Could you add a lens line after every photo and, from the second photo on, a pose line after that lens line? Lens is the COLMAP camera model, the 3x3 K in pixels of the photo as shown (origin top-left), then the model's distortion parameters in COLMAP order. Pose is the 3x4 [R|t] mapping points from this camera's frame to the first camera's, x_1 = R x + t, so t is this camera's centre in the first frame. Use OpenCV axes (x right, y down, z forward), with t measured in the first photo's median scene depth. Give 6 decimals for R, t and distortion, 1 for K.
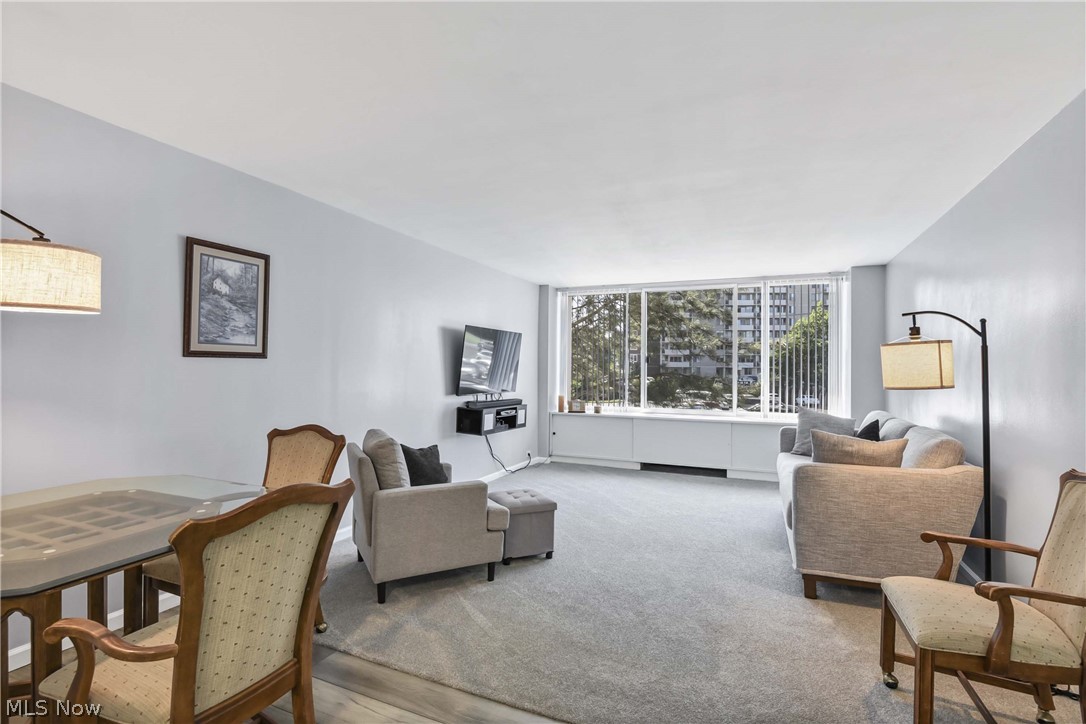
lens RADIAL K [[514.8, 0, 543.0], [0, 514.8, 362.0], [0, 0, 1]] dist [0.000360, -0.009238]
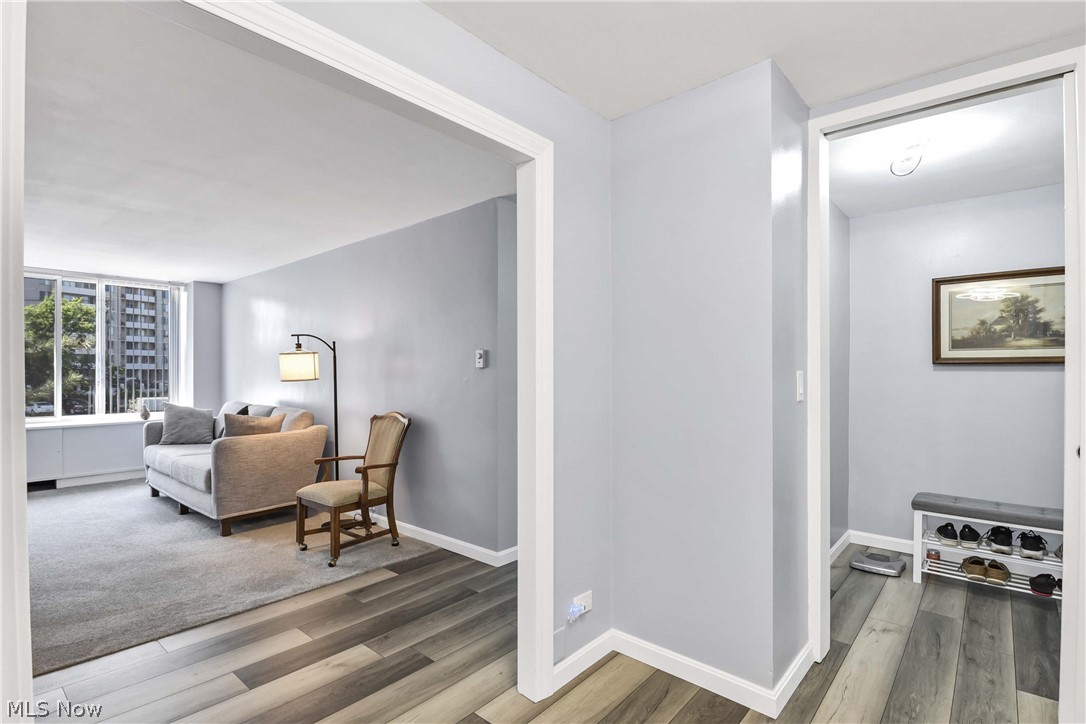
lens RADIAL K [[520.0, 0, 547.4], [0, 520.0, 372.1], [0, 0, 1]] dist [0.001567, -0.009521]
pose [[0.306435, -0.010938, 0.951829, -0.326852], [-0.008286, 0.999865, 0.014158, -0.003064], [-0.951856, -0.012226, 0.306303, -0.144666]]
